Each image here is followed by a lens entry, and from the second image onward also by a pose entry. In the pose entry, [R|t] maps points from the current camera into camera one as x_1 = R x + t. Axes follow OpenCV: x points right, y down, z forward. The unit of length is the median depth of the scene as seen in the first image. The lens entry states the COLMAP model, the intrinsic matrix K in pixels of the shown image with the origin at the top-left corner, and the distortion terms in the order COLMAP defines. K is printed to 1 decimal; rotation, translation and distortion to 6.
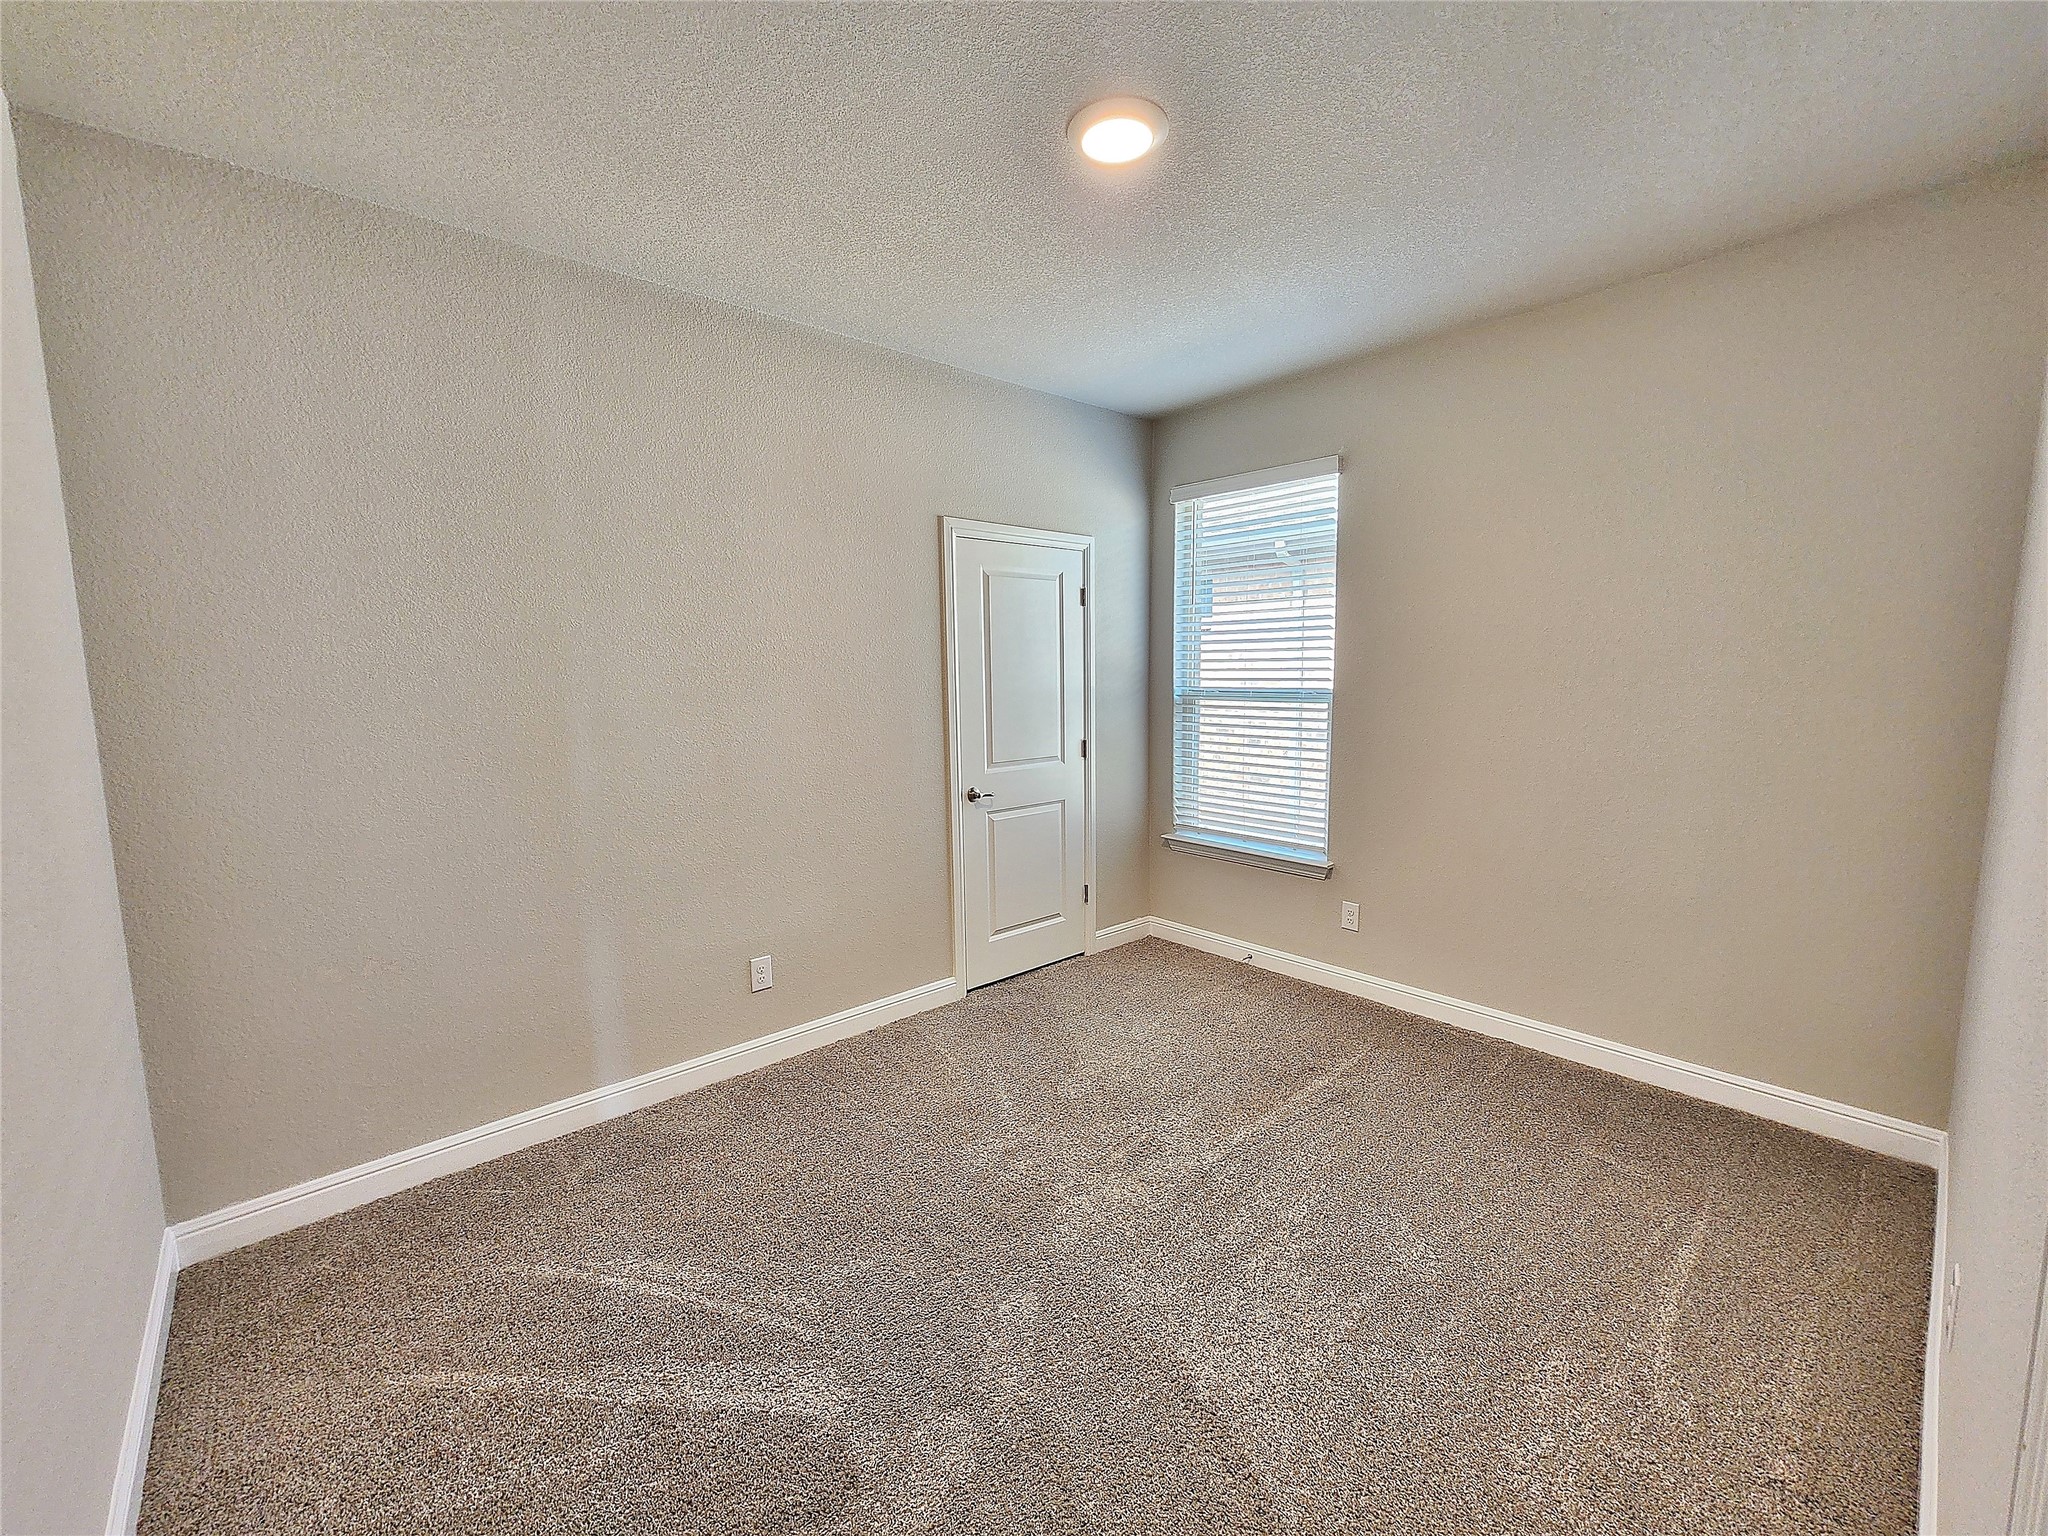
lens RADIAL K [[839.7, 0, 1030.0], [0, 839.7, 753.7], [0, 0, 1]] dist [0.000973, -0.000331]
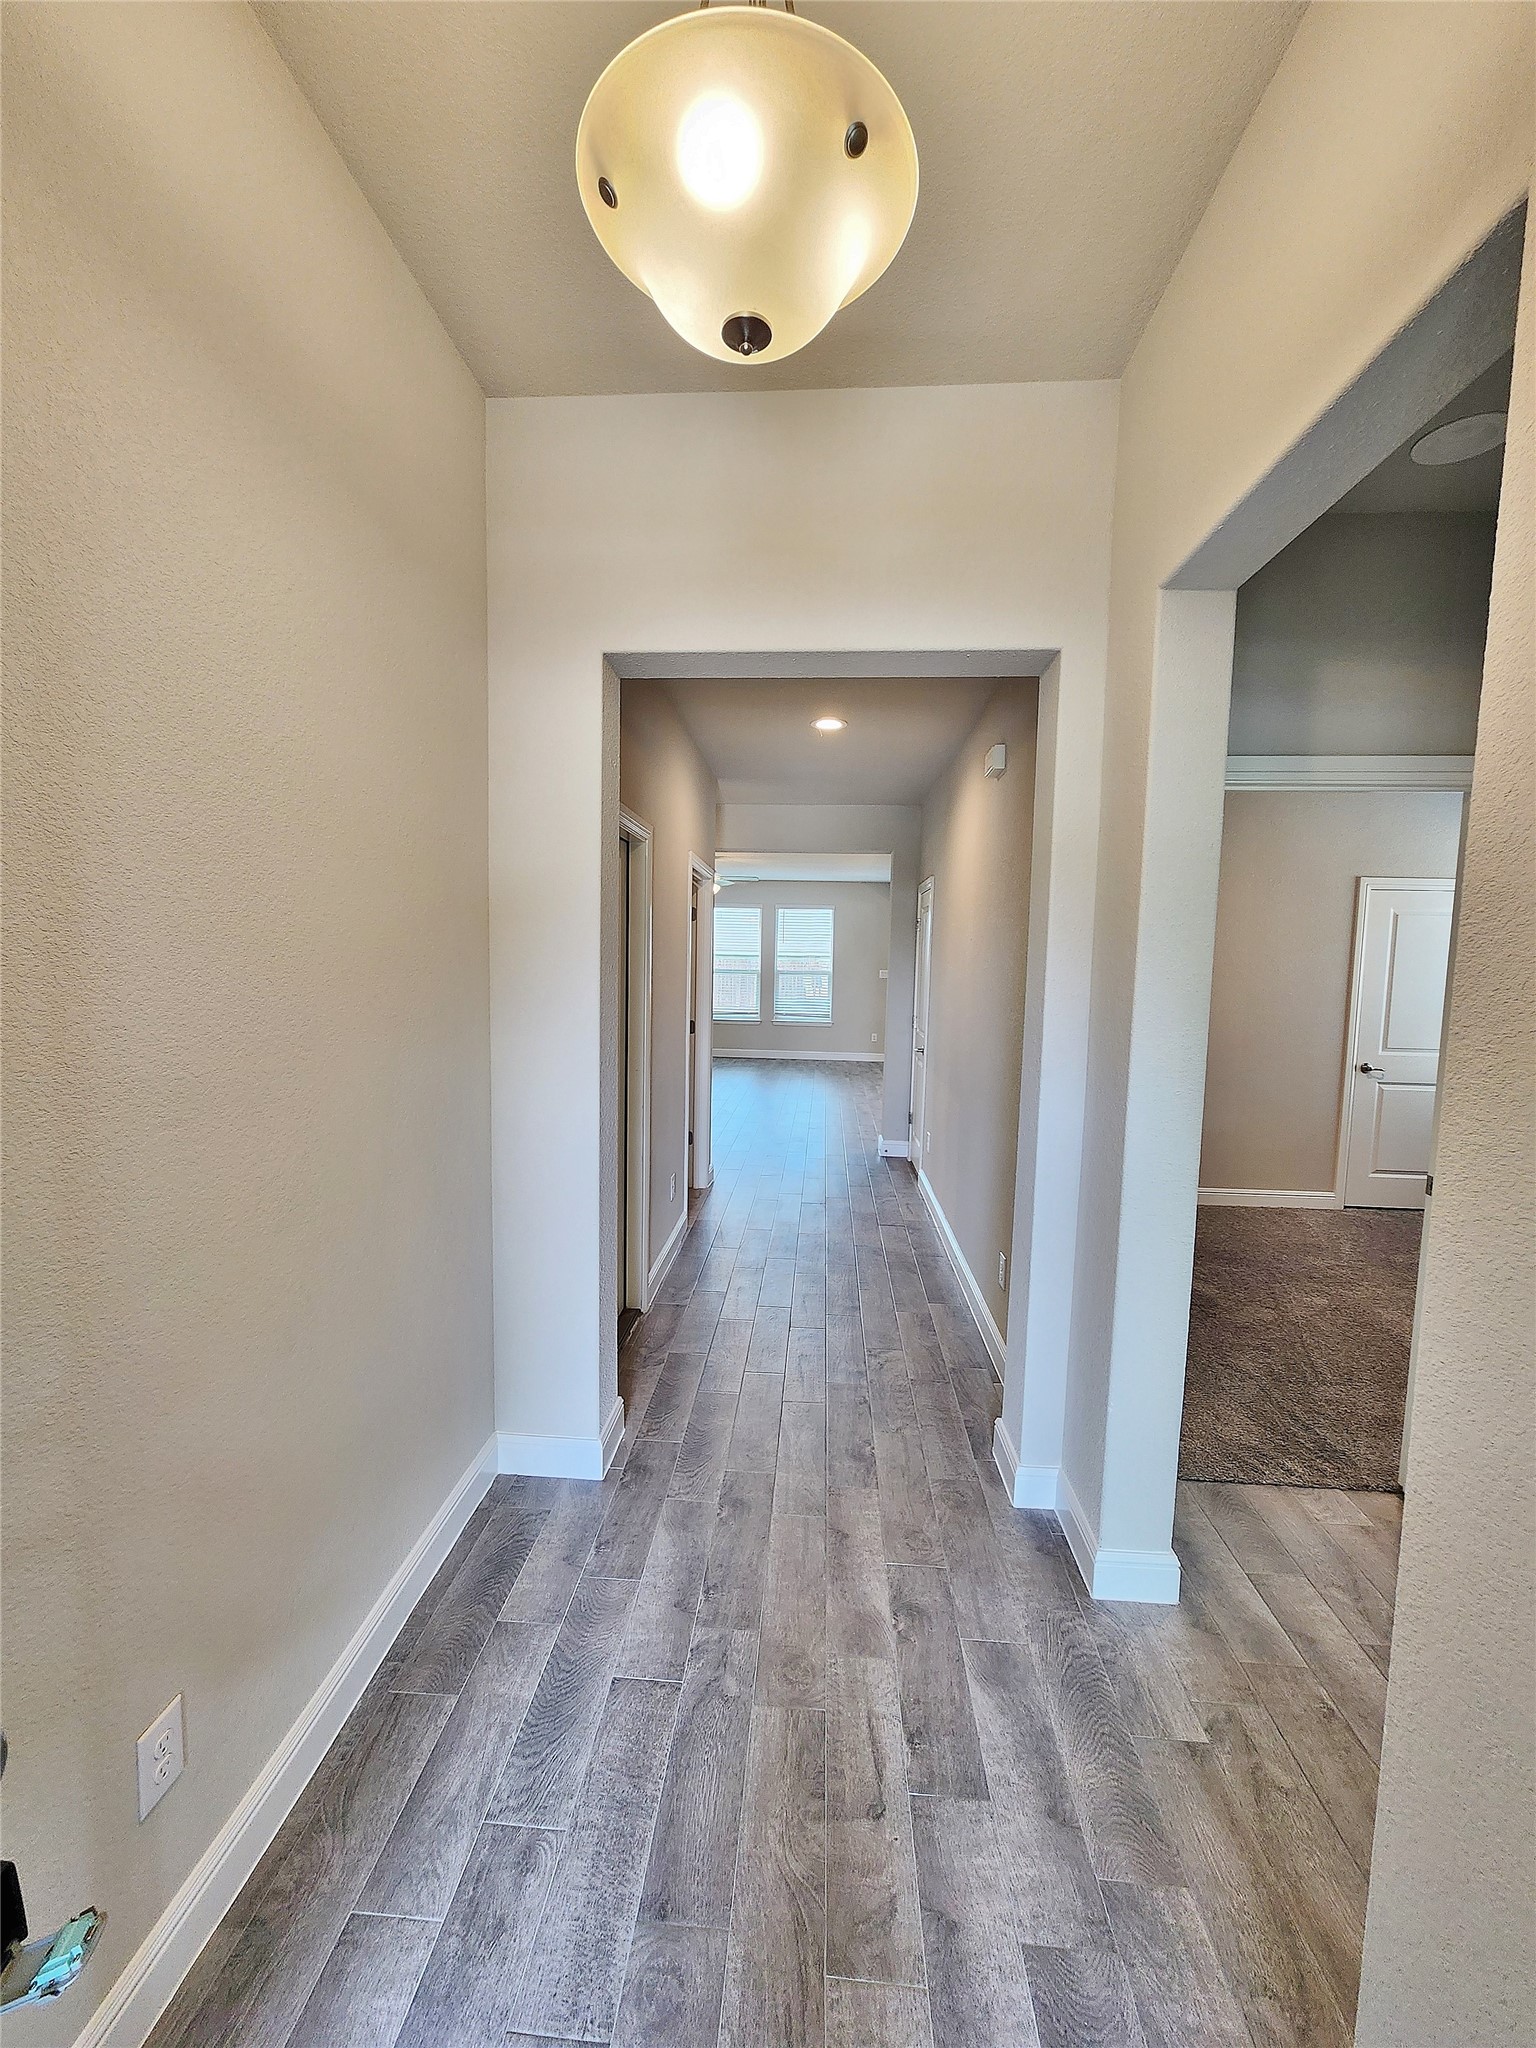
lens RADIAL K [[839.7, 0, 769.3], [0, 839.7, 1035.8], [0, 0, 1]] dist [0.000973, -0.000331]
pose [[0.701810, 0.101322, -0.705122, 0.219744], [-0.116772, 0.992807, 0.026437, 0.074851], [0.702728, 0.063785, 0.708593, -0.714811]]
